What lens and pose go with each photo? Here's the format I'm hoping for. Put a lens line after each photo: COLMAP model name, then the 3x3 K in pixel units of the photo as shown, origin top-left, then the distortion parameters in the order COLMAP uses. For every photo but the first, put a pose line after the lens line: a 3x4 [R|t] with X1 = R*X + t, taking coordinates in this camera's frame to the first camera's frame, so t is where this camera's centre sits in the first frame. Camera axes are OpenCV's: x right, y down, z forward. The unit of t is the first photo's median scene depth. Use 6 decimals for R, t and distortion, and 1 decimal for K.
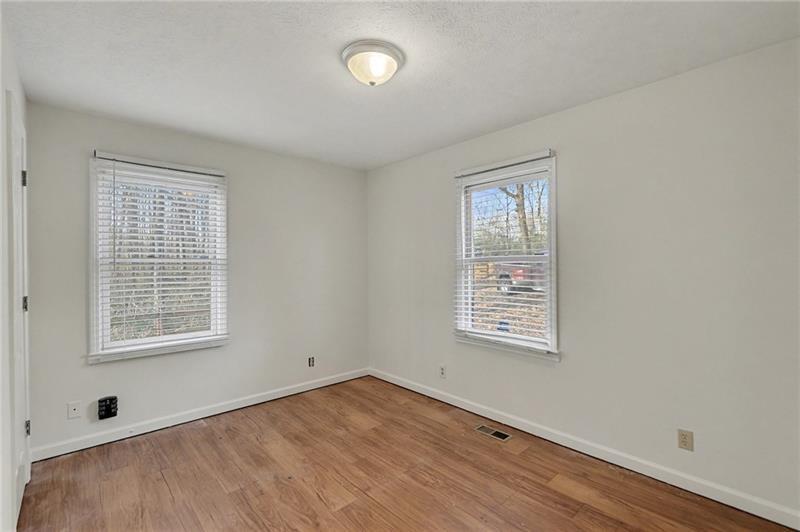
lens RADIAL K [[369.9, 0, 402.7], [0, 369.9, 264.0], [0, 0, 1]] dist [0.002256, 0.000558]
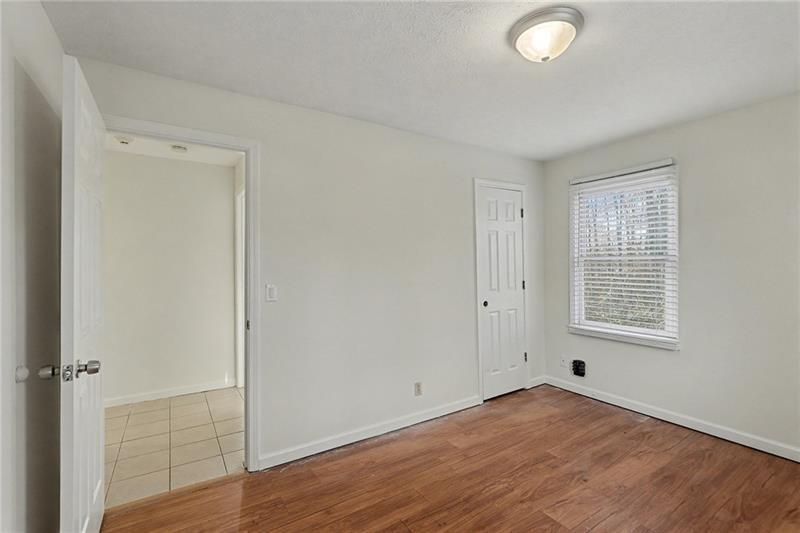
lens RADIAL K [[369.9, 0, 401.4], [0, 369.9, 262.8], [0, 0, 1]] dist [0.002256, 0.000558]
pose [[-0.184227, 0.000994, -0.982883, 0.634436], [0.007882, 0.999969, -0.000466, 0.000293], [0.982852, -0.007833, -0.184229, 0.603773]]
